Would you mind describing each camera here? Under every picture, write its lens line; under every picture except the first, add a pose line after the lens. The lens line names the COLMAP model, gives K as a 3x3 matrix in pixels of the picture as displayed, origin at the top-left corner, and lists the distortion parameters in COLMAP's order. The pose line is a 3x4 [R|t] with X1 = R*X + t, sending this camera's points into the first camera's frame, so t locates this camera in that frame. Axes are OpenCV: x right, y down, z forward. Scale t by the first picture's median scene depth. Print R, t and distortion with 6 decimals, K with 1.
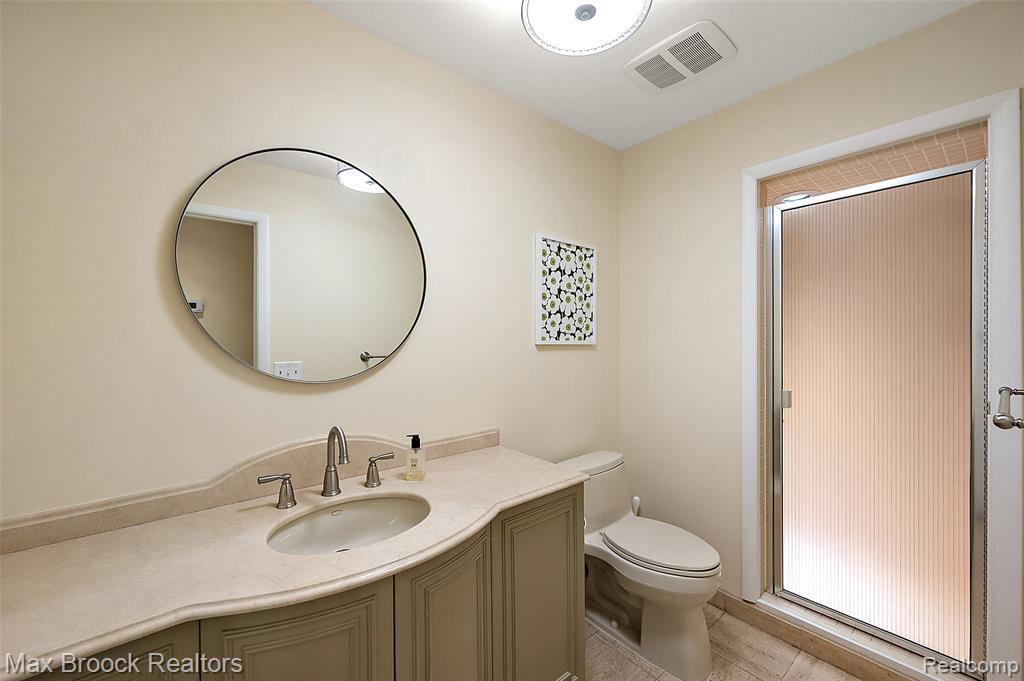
lens RADIAL K [[406.0, 0, 512.5], [0, 406.0, 341.4], [0, 0, 1]] dist [-0.000671, -0.000300]
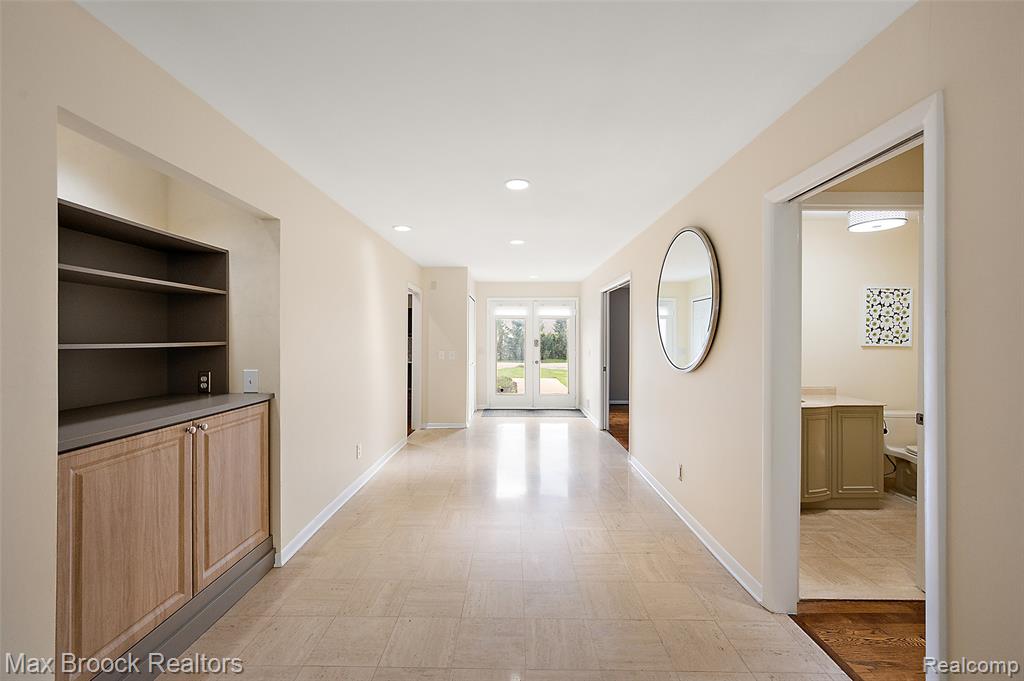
lens RADIAL K [[406.0, 0, 518.0], [0, 406.0, 340.1], [0, 0, 1]] dist [-0.000671, -0.000300]
pose [[0.763909, 0.009210, -0.645259, 0.052088], [-0.009066, 0.999953, 0.003541, -0.010511], [0.645261, 0.003145, 0.763956, -1.379286]]
